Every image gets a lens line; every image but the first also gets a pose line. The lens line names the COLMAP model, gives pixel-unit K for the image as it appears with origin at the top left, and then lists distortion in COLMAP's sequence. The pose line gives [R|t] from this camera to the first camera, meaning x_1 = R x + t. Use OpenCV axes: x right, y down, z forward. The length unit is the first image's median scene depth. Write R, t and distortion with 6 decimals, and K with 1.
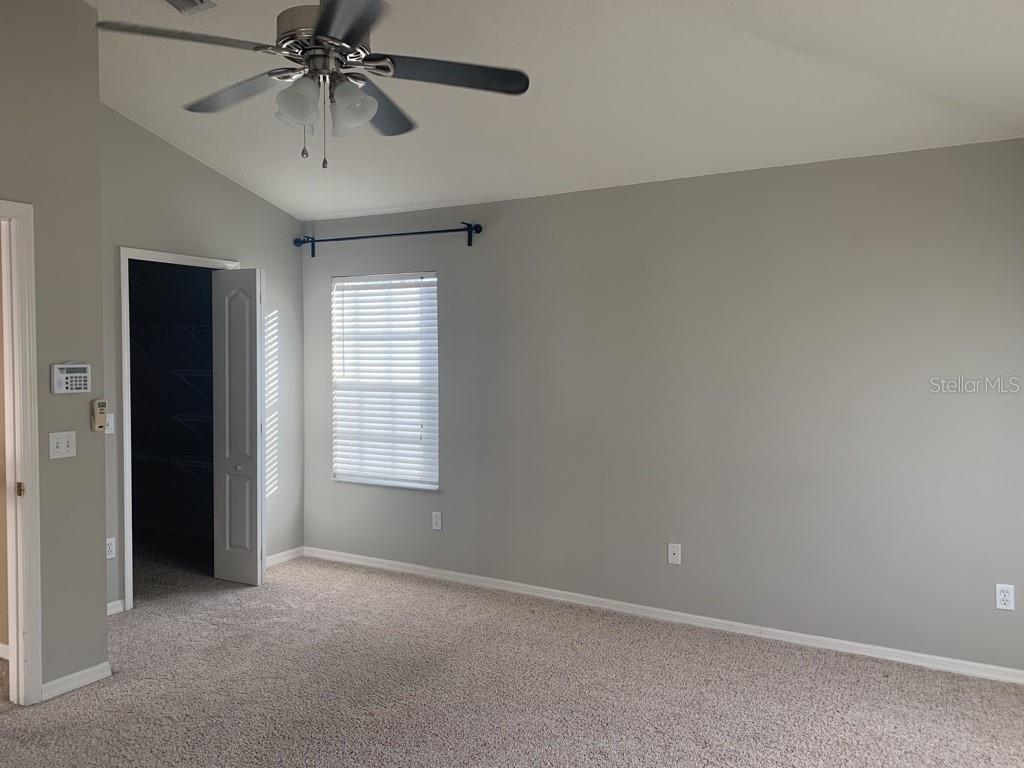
lens RADIAL K [[794.4, 0, 512.0], [0, 794.4, 384.0], [0, 0, 1]] dist [0.081229, -0.116476]
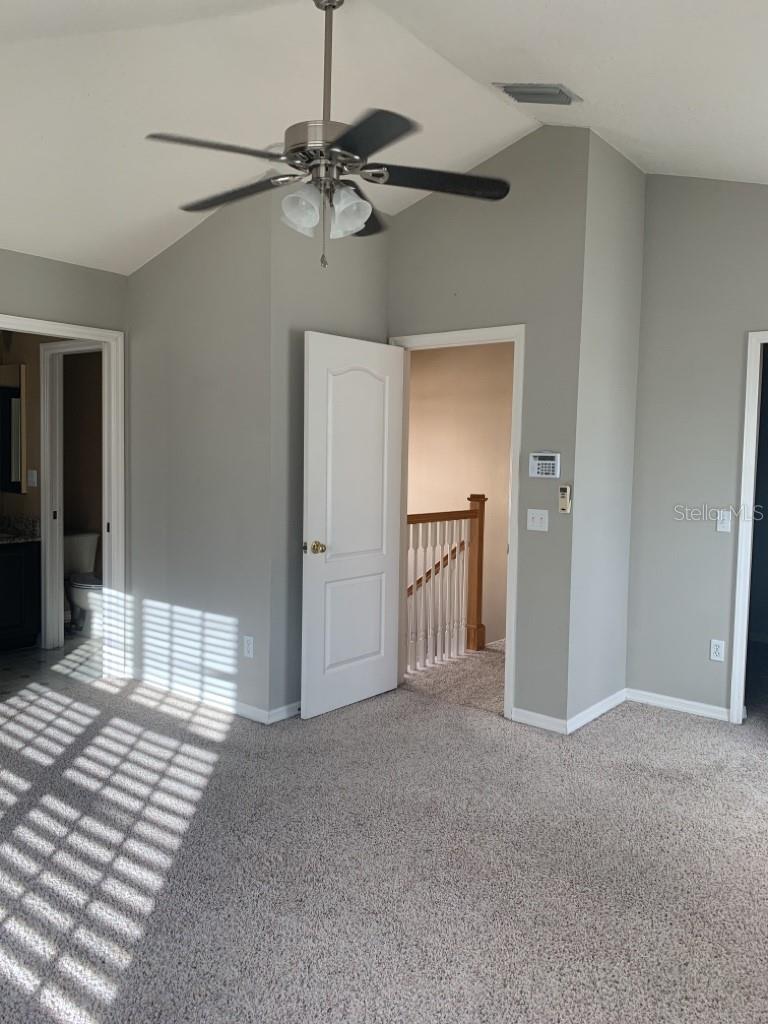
lens RADIAL K [[794.4, 0, 383.8], [0, 794.4, 506.5], [0, 0, 1]] dist [0.081229, -0.116476]
pose [[-0.168788, 0.060224, -0.983811, 0.643722], [-0.059100, 0.995717, 0.071093, -0.015502], [0.983879, 0.070143, -0.164506, 0.962522]]
